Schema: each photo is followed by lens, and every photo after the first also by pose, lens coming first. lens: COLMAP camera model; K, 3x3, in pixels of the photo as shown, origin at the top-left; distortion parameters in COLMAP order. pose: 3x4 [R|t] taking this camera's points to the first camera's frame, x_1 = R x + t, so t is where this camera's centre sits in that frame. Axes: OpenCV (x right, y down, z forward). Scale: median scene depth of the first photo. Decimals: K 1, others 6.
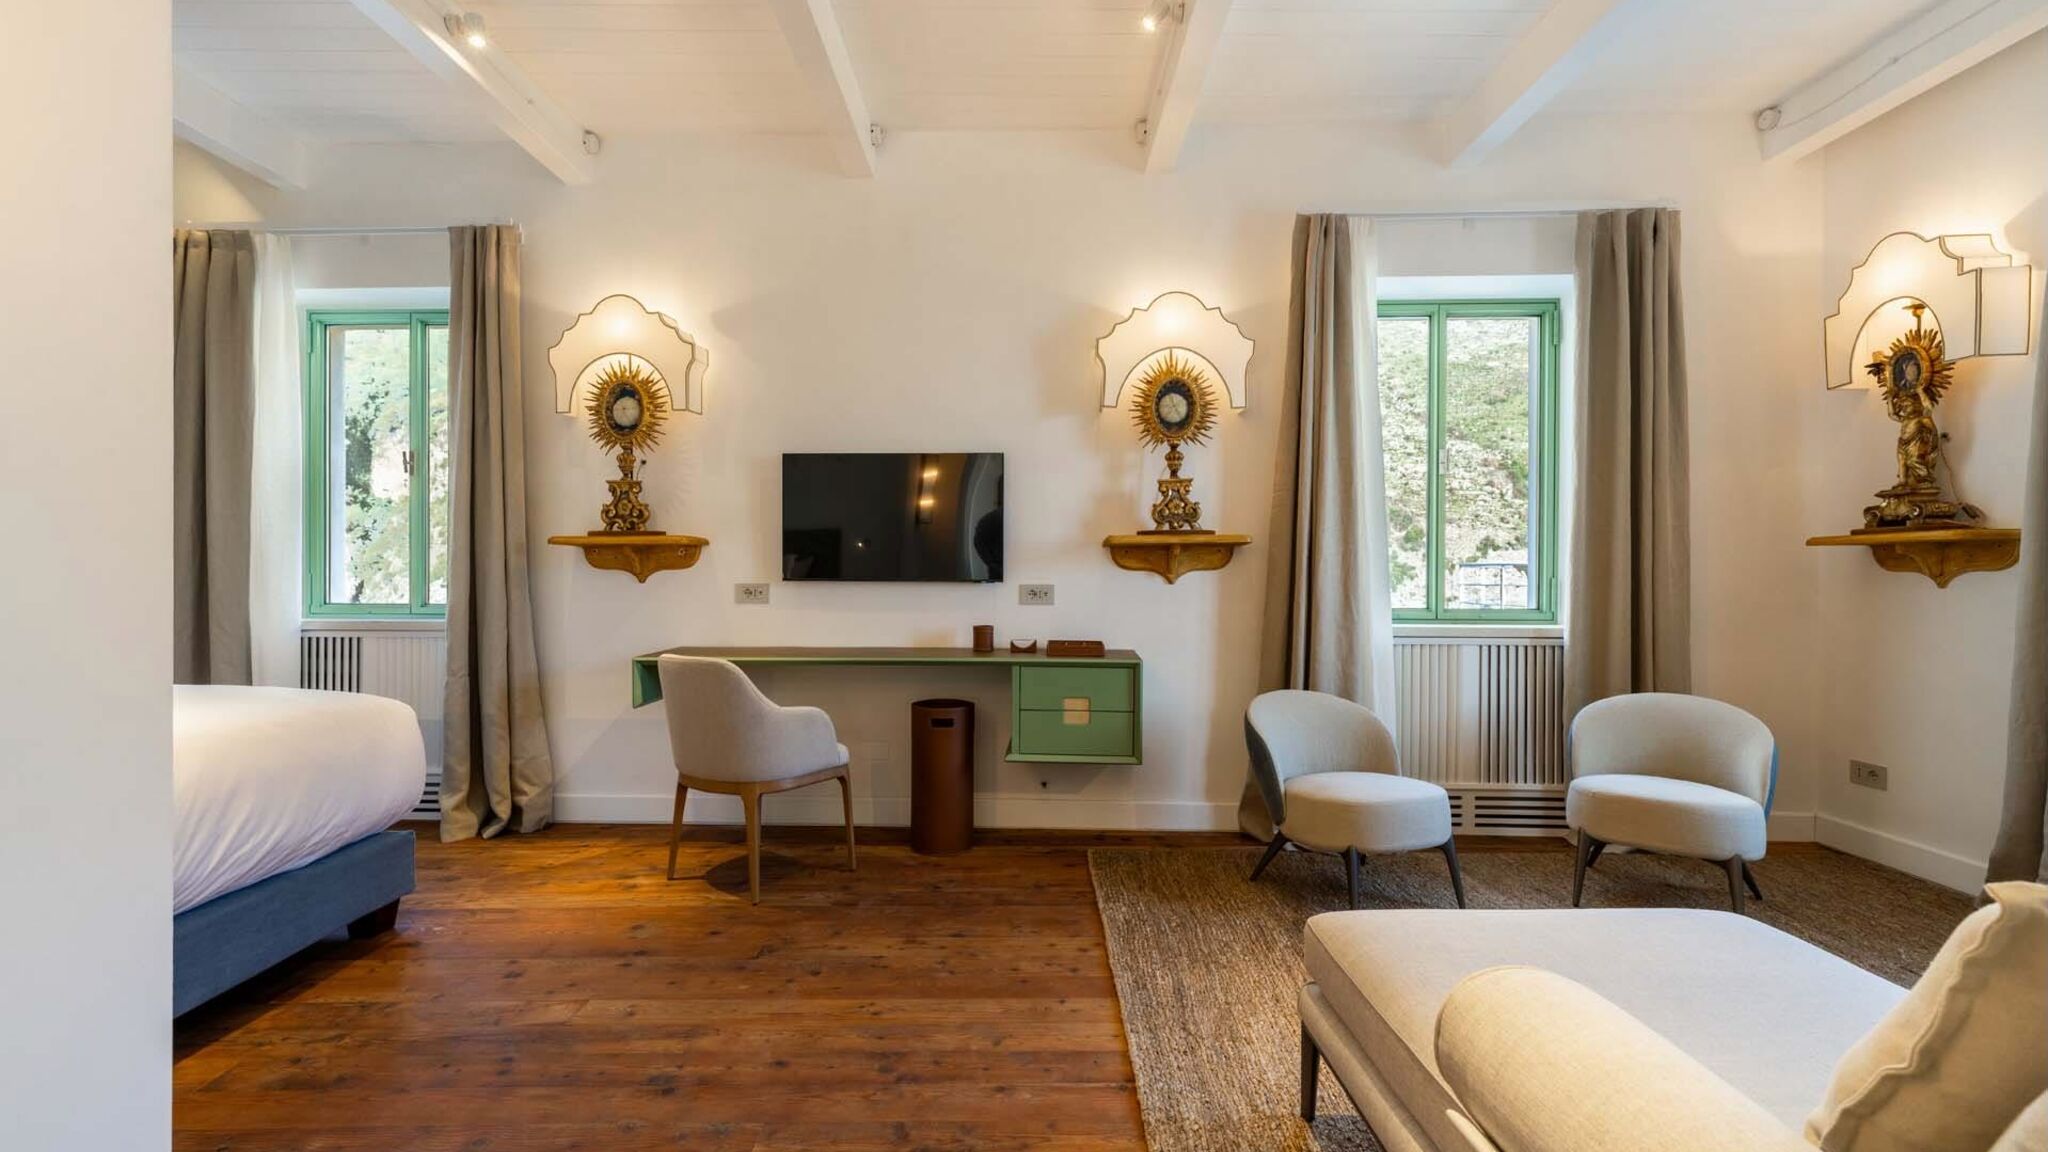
lens RADIAL K [[854.0, 0, 1024.0], [0, 854.0, 576.0], [0, 0, 1]] dist [0.000367, 0.000146]
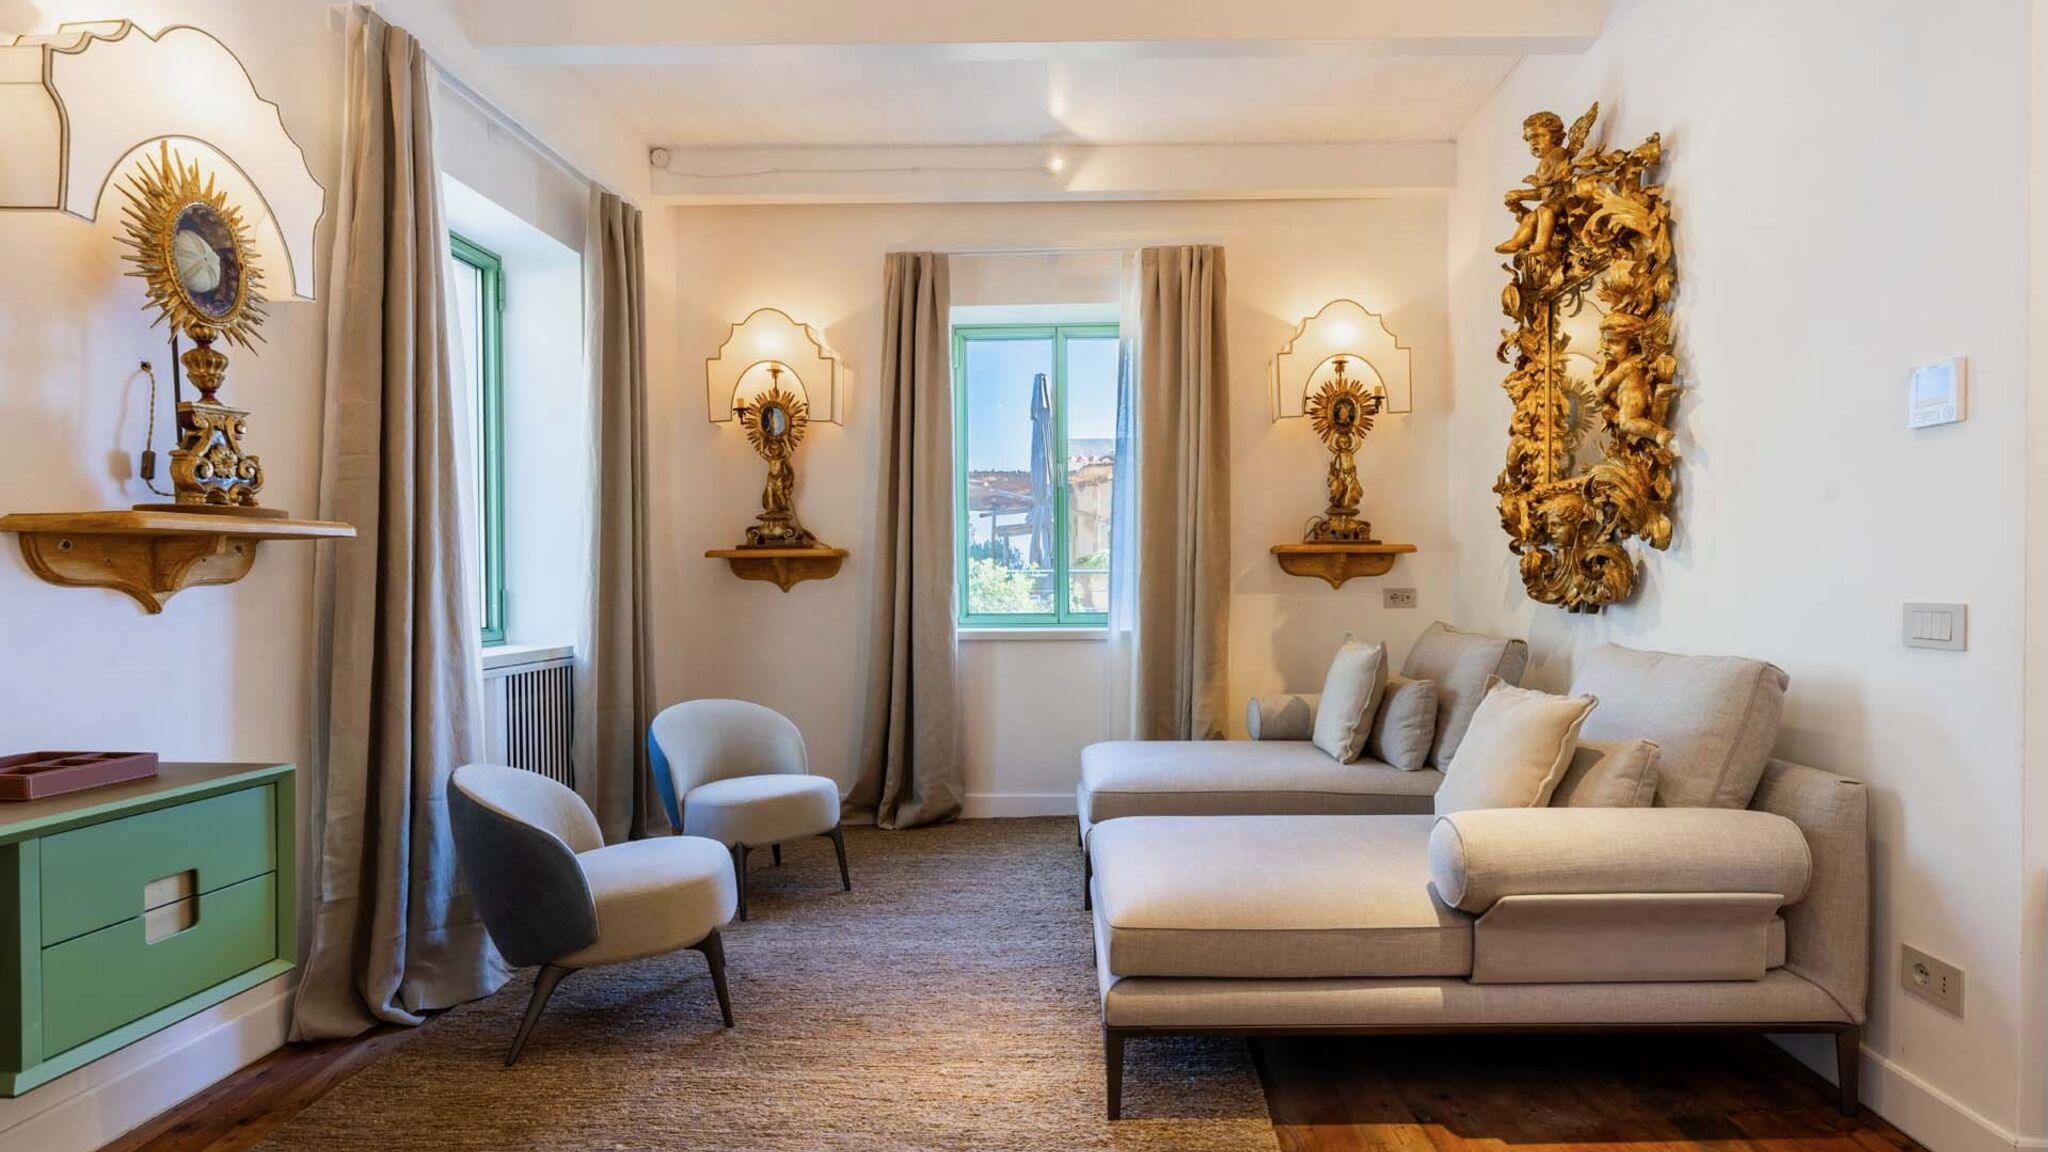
lens RADIAL K [[1032.2, 0, 1030.1], [0, 1032.2, 599.2], [0, 0, 1]] dist [0.002155, -0.000033]
pose [[0.046321, -0.023286, 0.998655, -0.418689], [0.014383, 0.999640, 0.022642, -0.005153], [-0.998823, 0.013315, 0.046640, 0.489720]]
